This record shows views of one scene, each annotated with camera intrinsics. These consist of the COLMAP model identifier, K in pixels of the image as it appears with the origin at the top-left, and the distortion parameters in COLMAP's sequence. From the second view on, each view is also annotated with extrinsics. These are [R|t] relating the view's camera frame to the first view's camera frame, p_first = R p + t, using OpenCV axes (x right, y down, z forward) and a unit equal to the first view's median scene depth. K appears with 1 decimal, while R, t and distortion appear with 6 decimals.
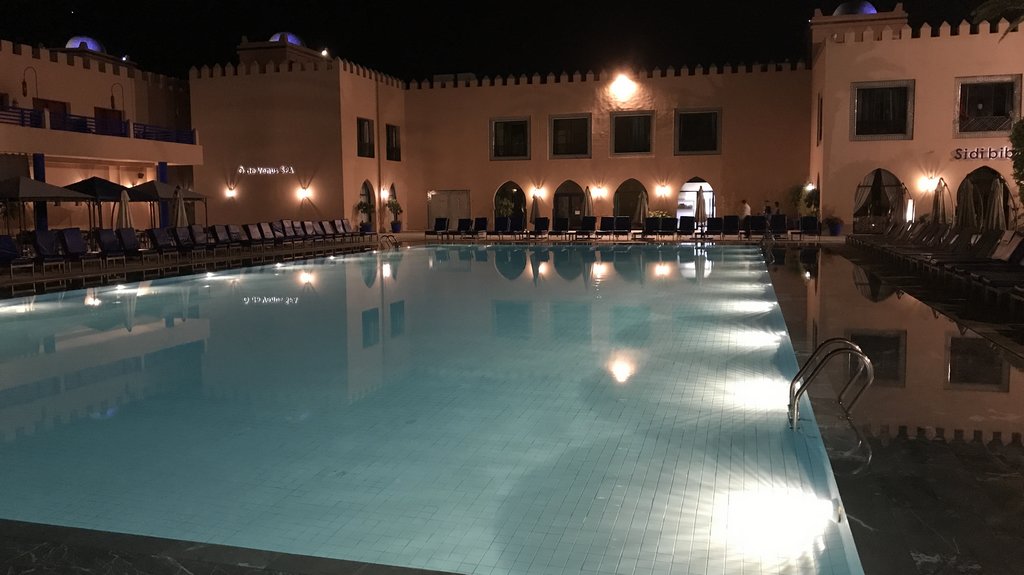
lens RADIAL K [[902.8, 0, 511.3], [0, 902.8, 290.1], [0, 0, 1]] dist [0.086349, -0.084353]
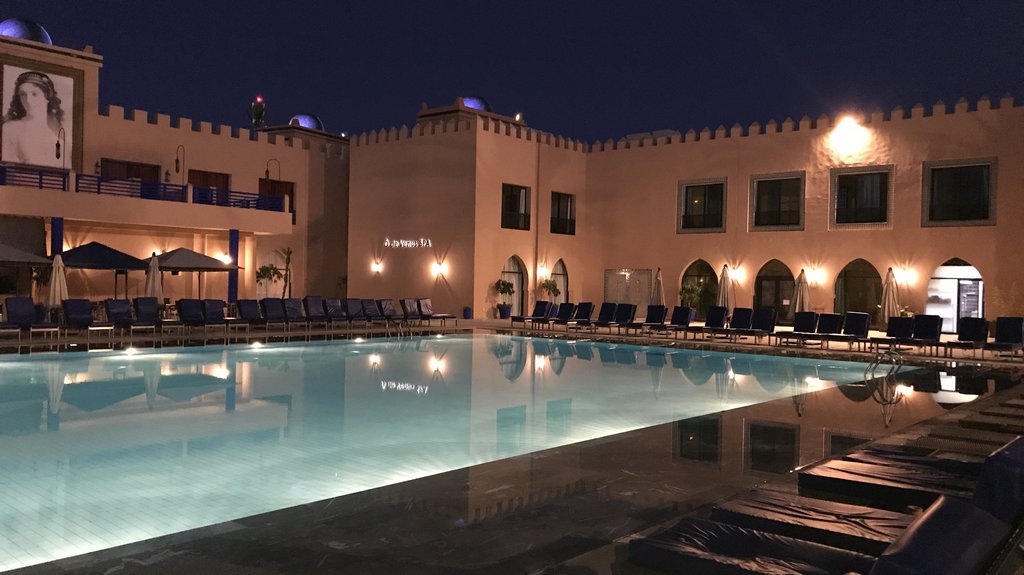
lens RADIAL K [[902.8, 0, 510.1], [0, 902.8, 289.1], [0, 0, 1]] dist [0.086349, -0.084353]
pose [[0.896559, 0.030791, -0.441854, 0.208951], [-0.072769, 0.994265, -0.078368, -0.021670], [0.436907, 0.102415, 0.893657, 0.231658]]
